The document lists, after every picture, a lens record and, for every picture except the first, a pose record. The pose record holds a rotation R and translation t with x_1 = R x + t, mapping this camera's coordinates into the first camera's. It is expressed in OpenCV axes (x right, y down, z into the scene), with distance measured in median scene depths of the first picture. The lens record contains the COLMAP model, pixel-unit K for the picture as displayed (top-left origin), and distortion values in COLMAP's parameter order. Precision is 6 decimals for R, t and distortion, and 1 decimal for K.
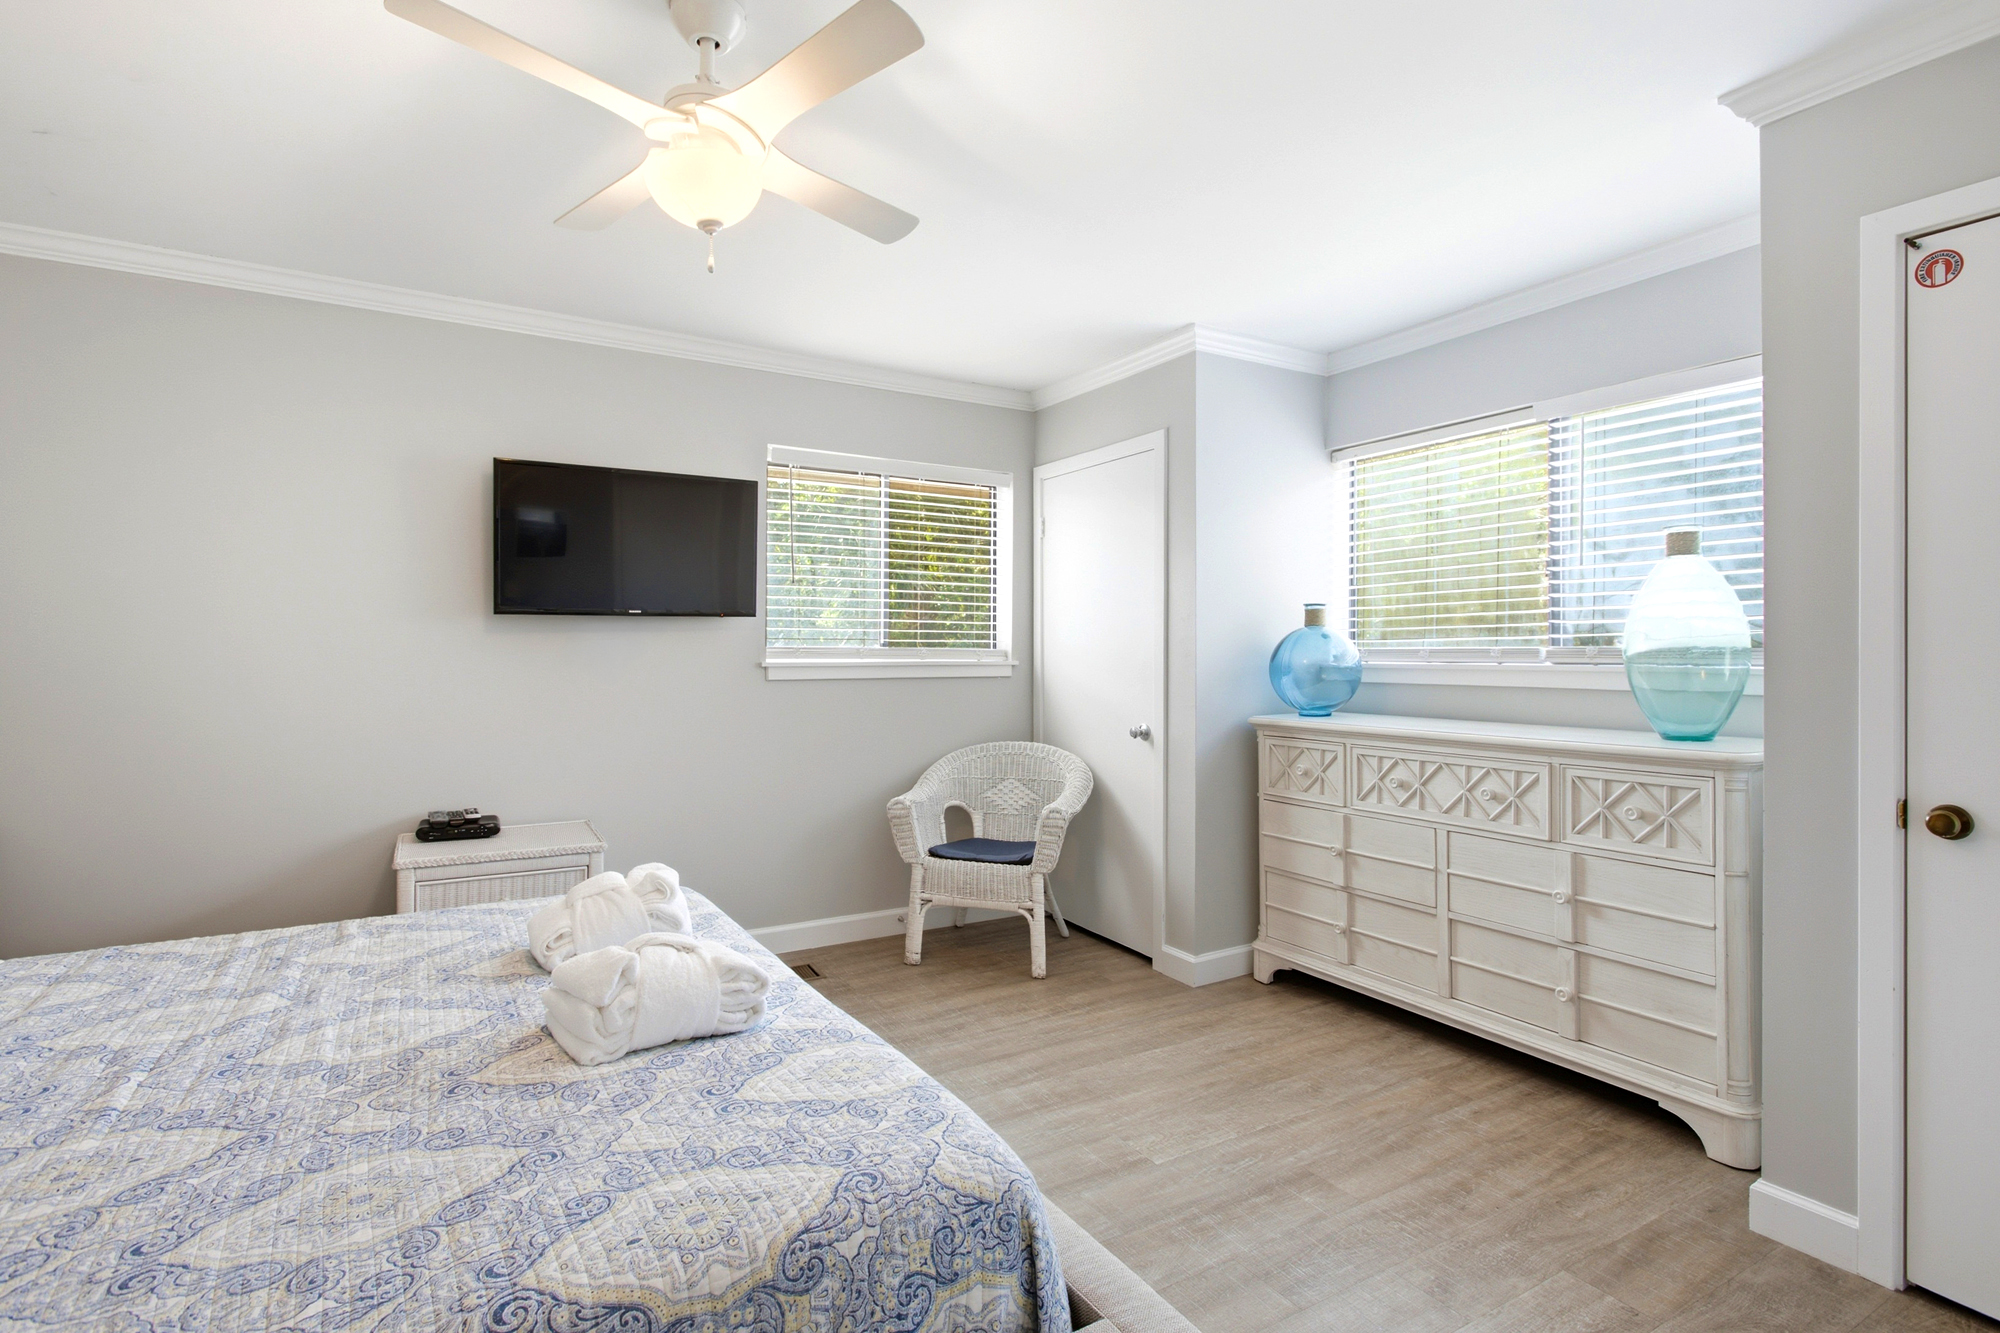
lens RADIAL K [[979.1, 0, 1004.5], [0, 979.1, 657.6], [0, 0, 1]] dist [-0.002106, -0.000396]
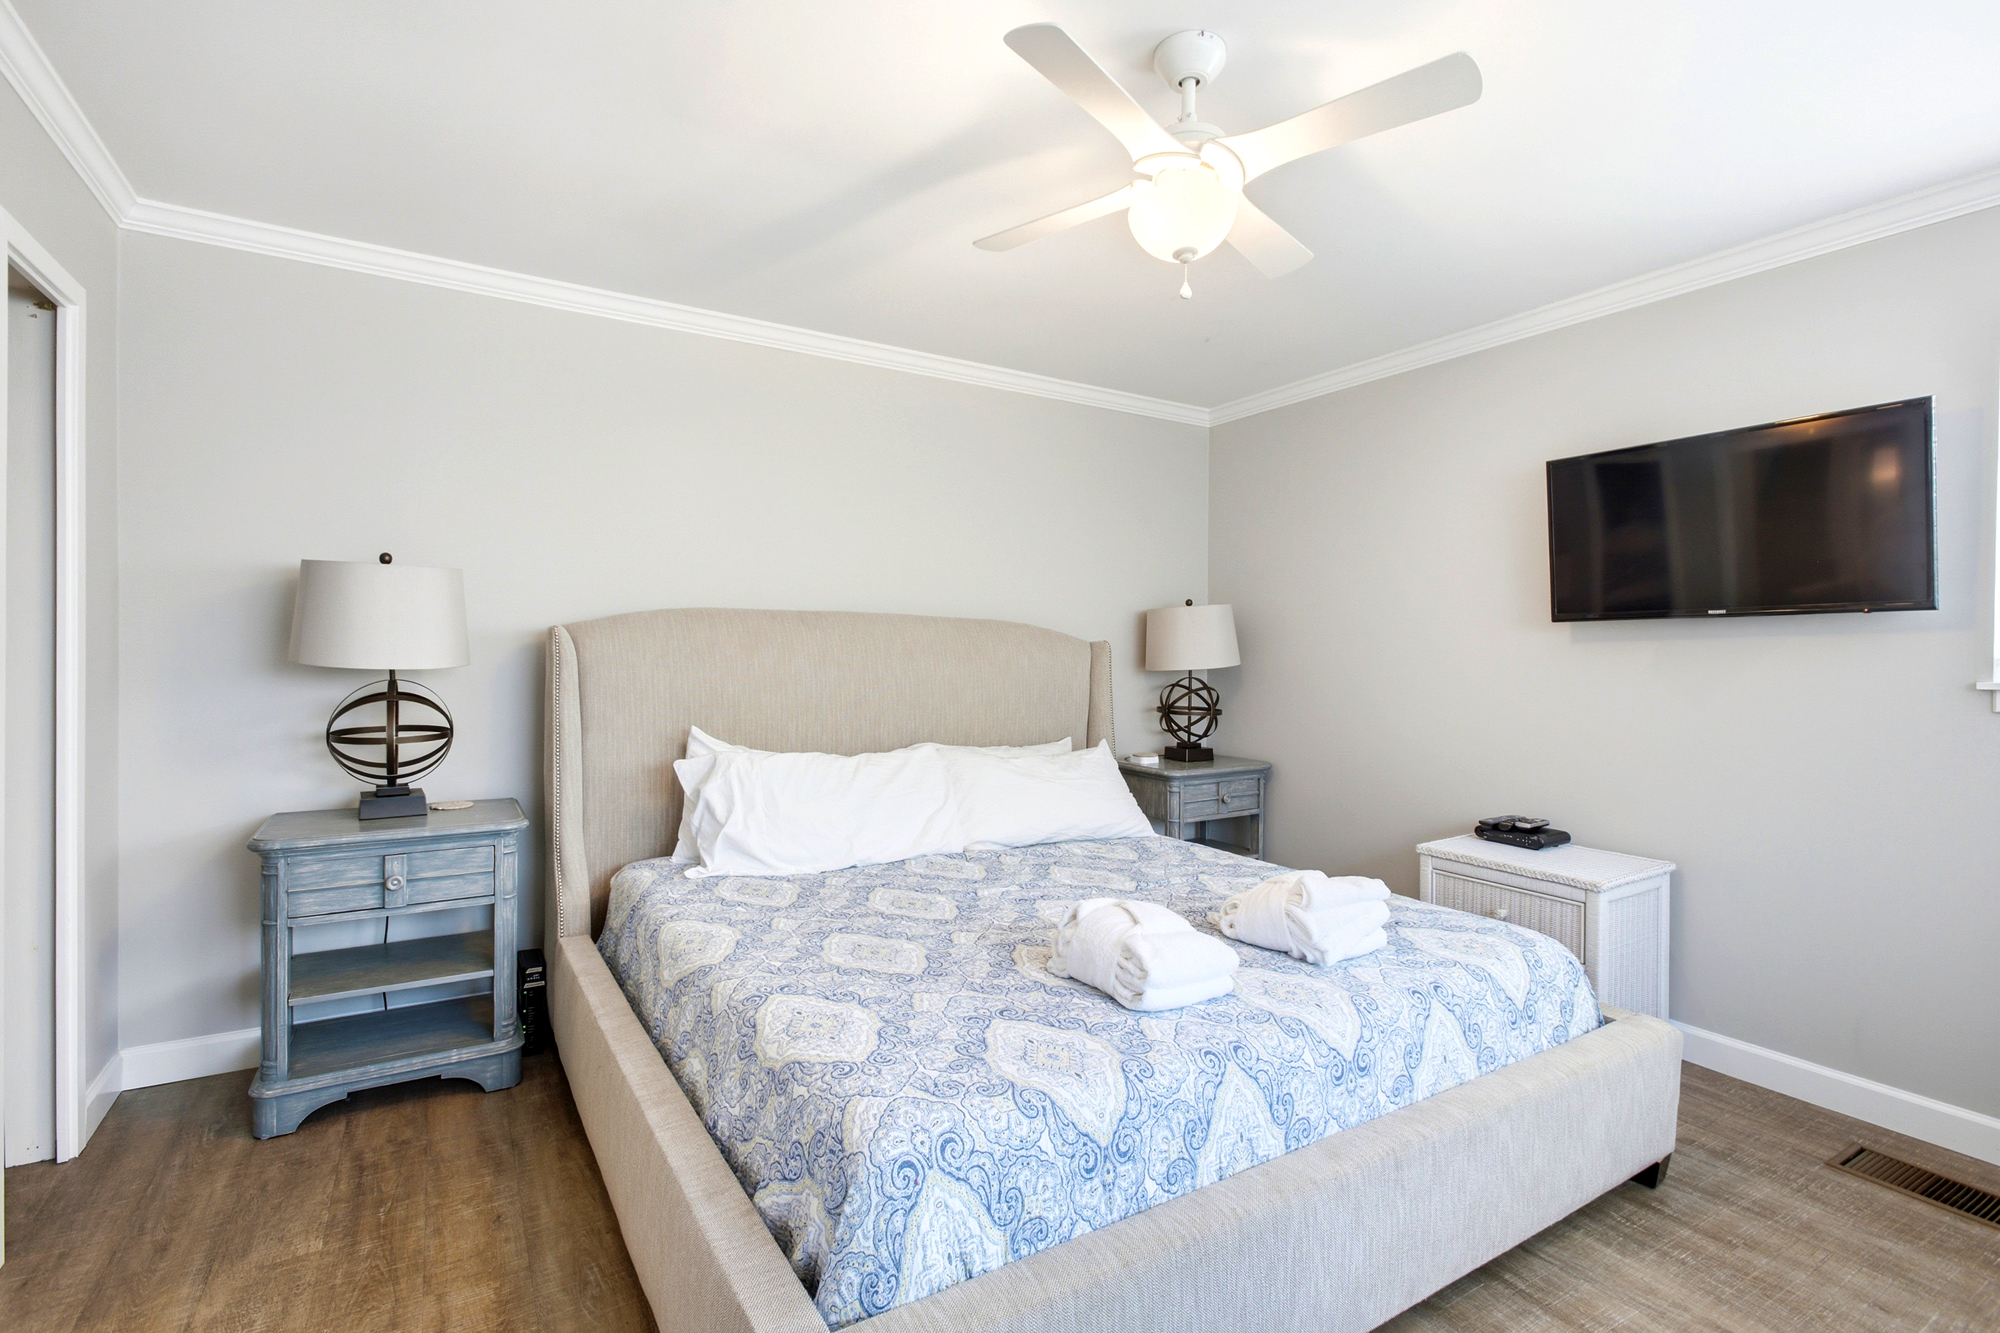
lens RADIAL K [[935.5, 0, 996.7], [0, 935.5, 659.7], [0, 0, 1]] dist [-0.001617, -0.000297]
pose [[-0.004114, 0.005607, -0.999976, 0.893839], [-0.015175, 0.999869, 0.005669, -0.009041], [0.999876, 0.015198, -0.004028, 0.997381]]
